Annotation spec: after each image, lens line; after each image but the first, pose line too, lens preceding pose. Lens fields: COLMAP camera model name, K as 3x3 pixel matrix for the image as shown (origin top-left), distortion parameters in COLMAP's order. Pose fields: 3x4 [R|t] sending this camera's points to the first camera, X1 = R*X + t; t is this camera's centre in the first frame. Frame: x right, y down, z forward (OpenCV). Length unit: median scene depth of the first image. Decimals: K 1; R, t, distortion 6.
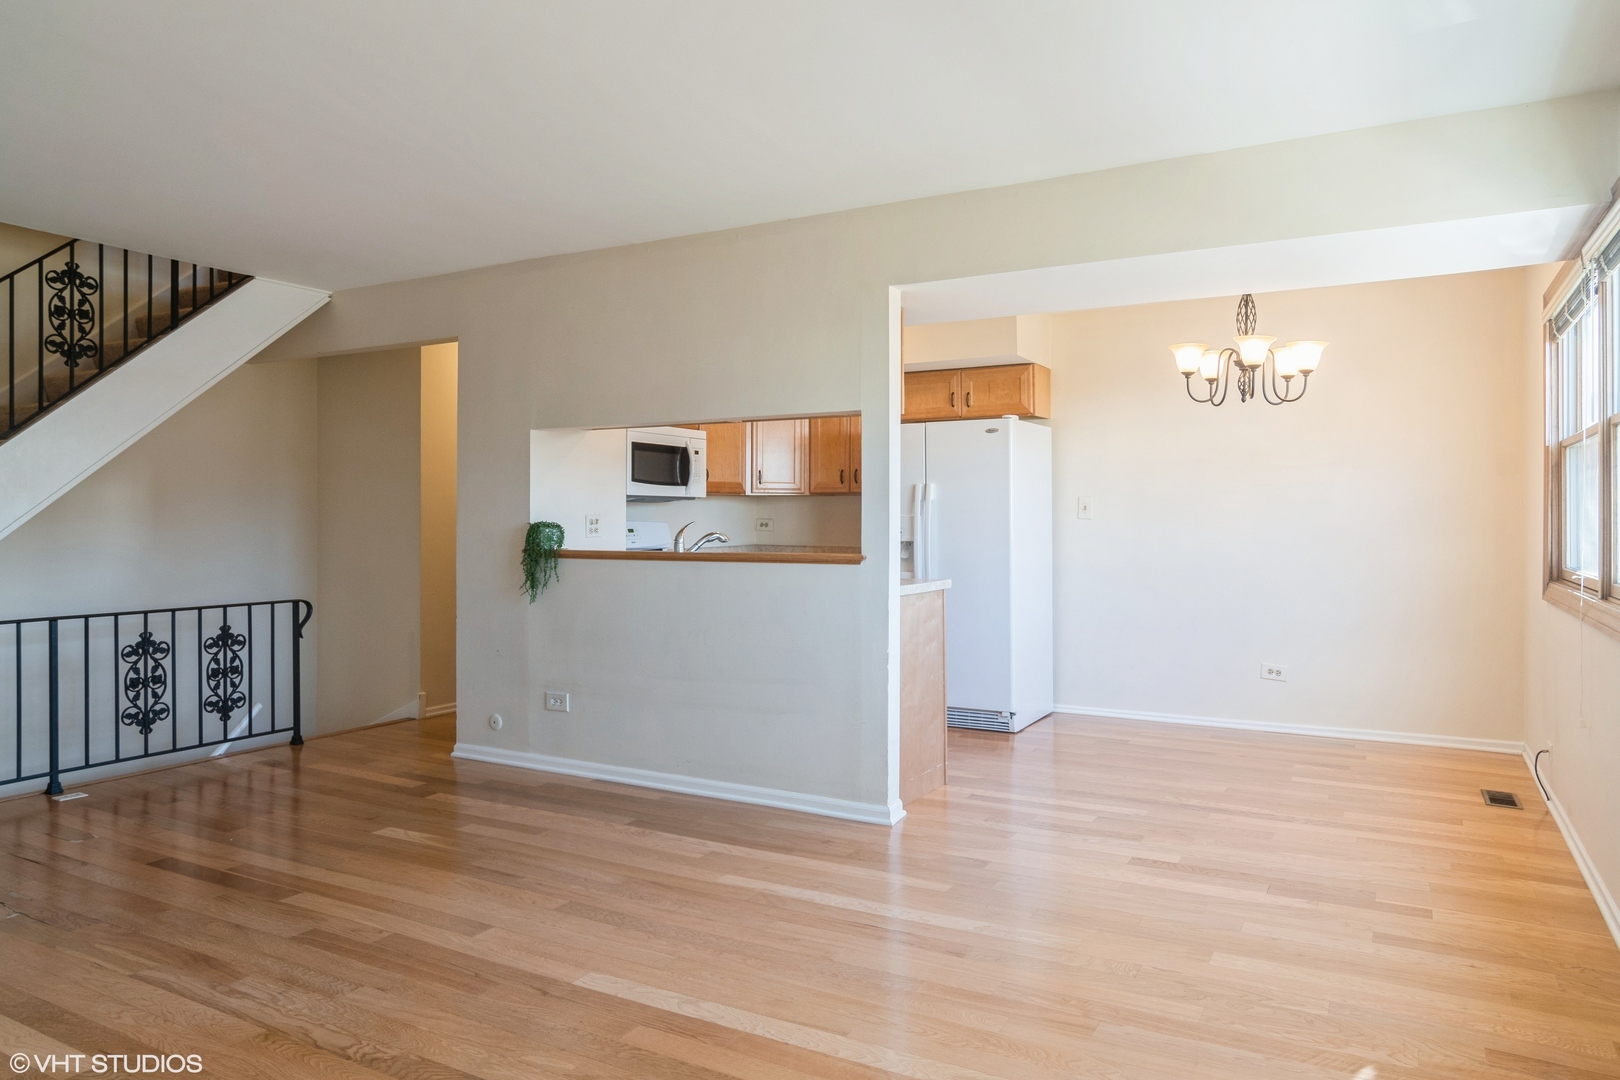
lens RADIAL K [[1087.5, 0, 802.6], [0, 1087.5, 517.7], [0, 0, 1]] dist [0.002332, 0.004637]
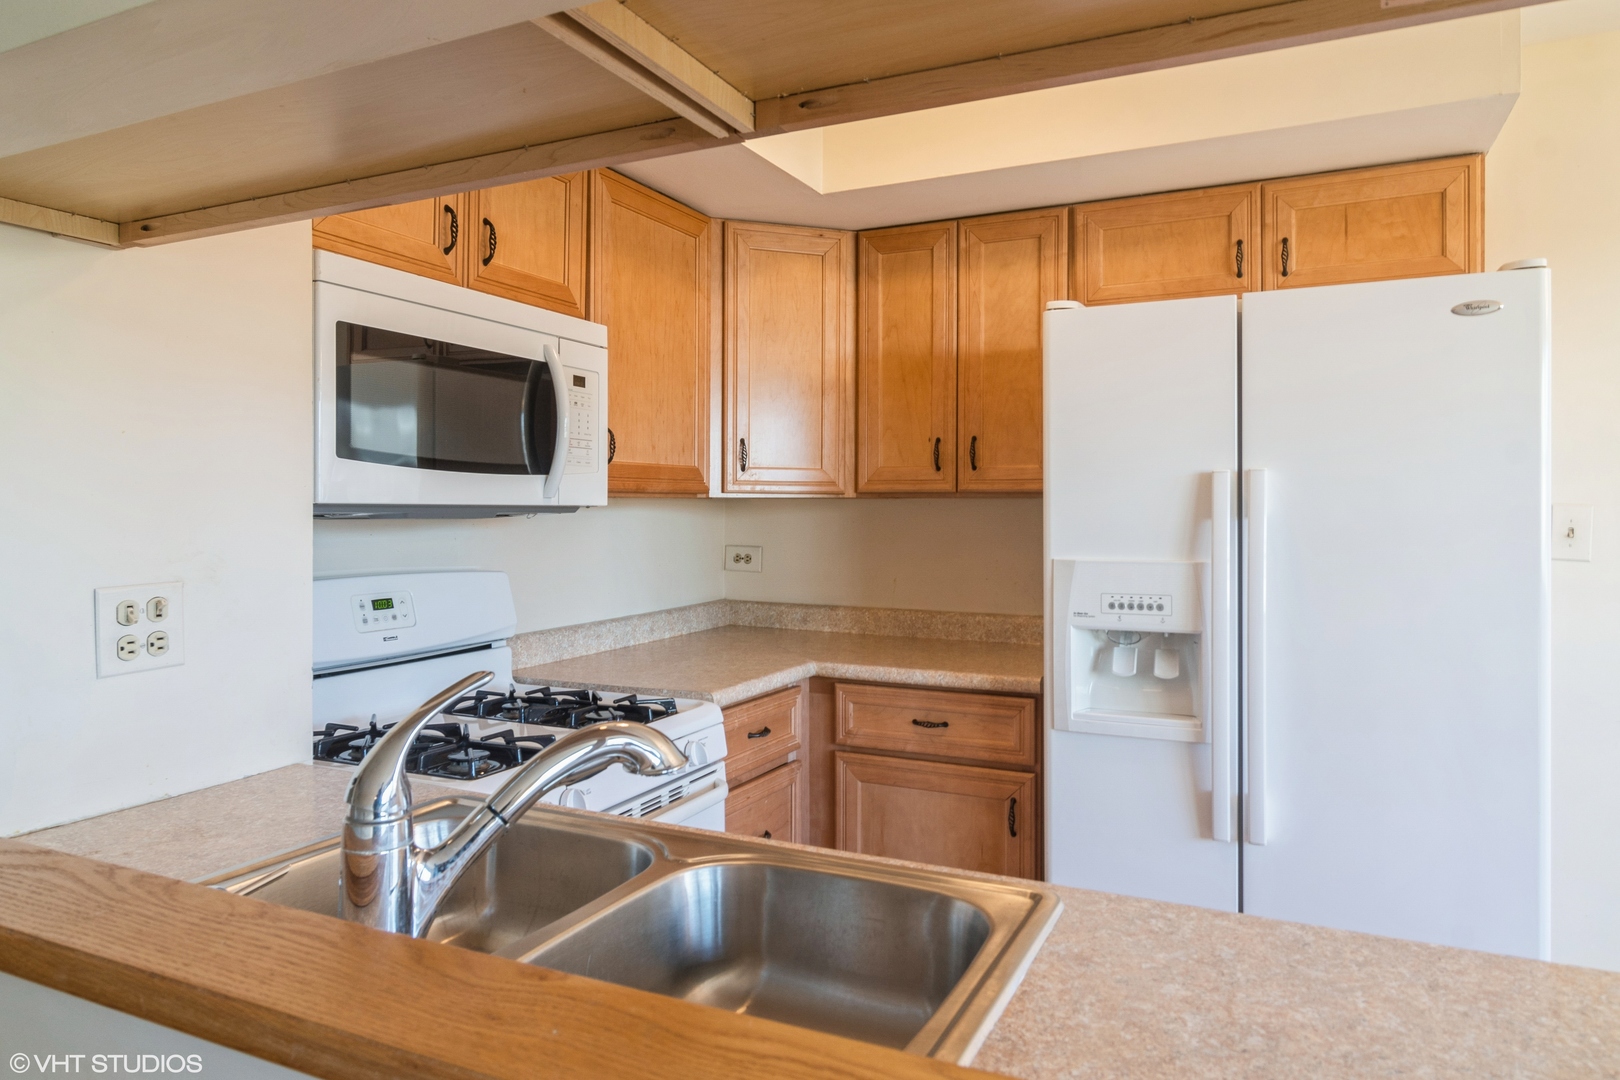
lens RADIAL K [[1040.9, 0, 811.7], [0, 1040.9, 513.6], [0, 0, 1]] dist [-0.001646, 0.000453]
pose [[0.997240, 0.000124, 0.074247, -0.047319], [-0.000431, 0.999991, 0.004123, -0.017988], [-0.074246, -0.004143, 0.997231, 0.662860]]
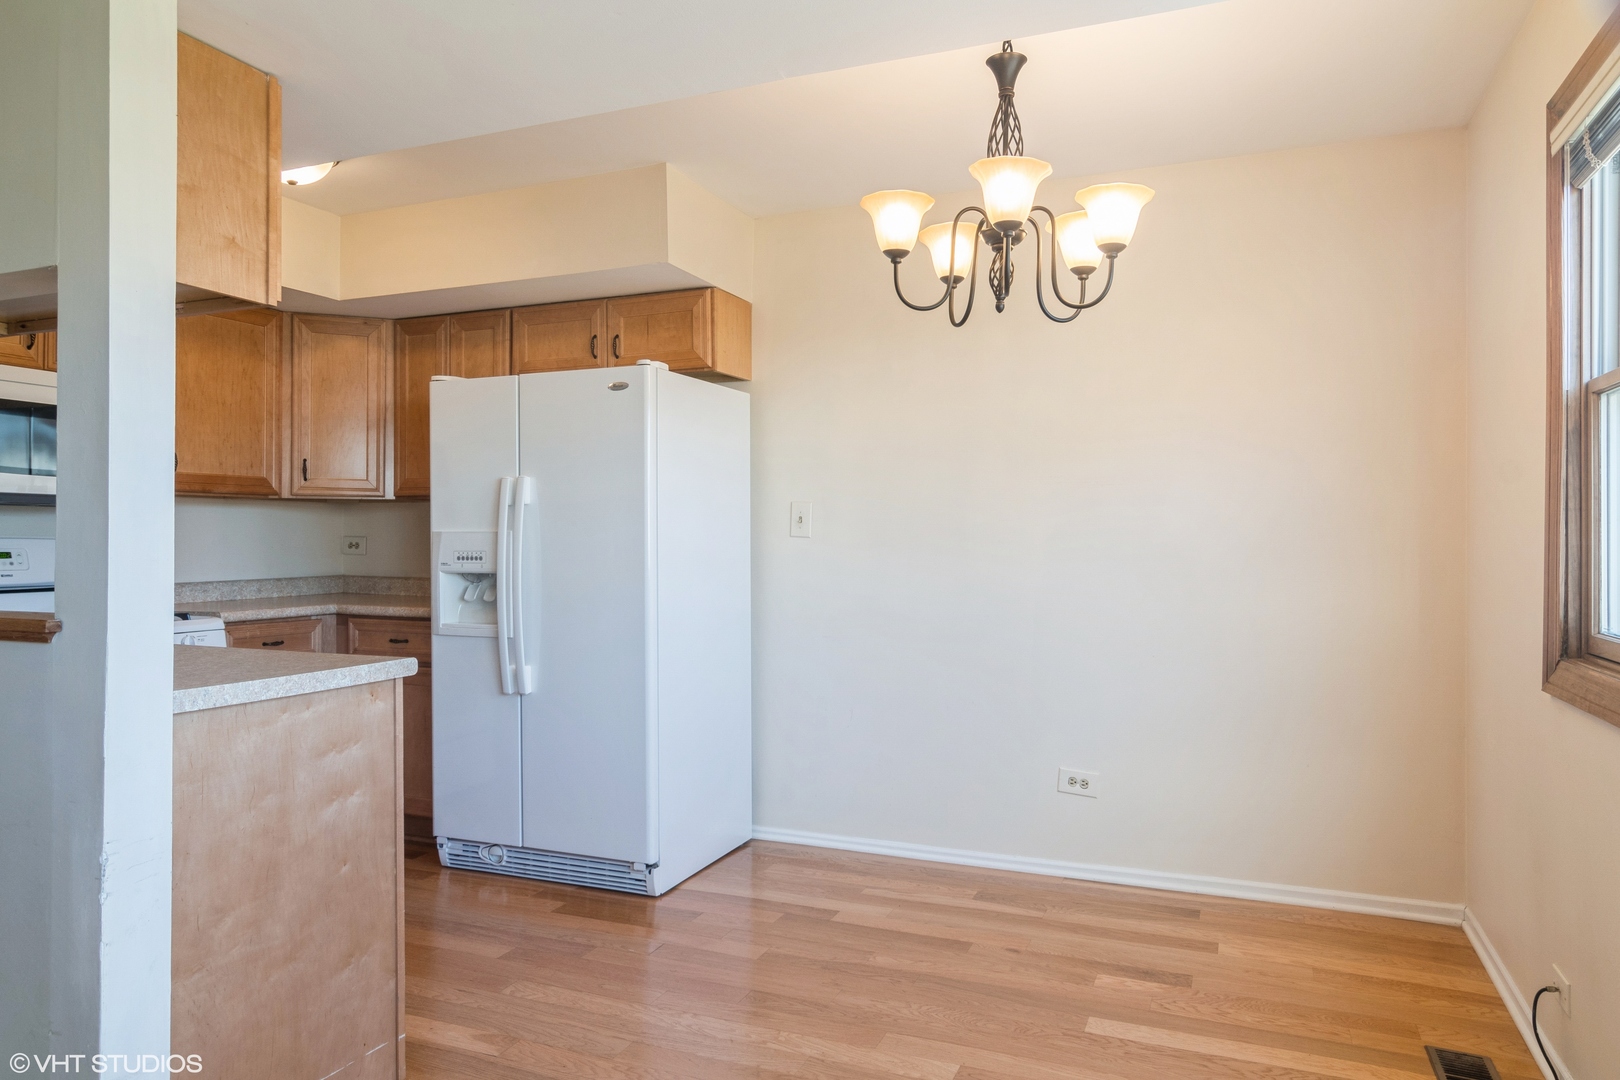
lens RADIAL K [[1067.0, 0, 810.0], [0, 1067.0, 540.0], [0, 0, 1]] dist [0.002553, 0.001624]
pose [[0.992856, 0.002230, 0.119302, 0.197103], [-0.002352, 0.999997, 0.000881, 0.002410], [-0.119300, -0.001155, 0.992858, 0.390191]]
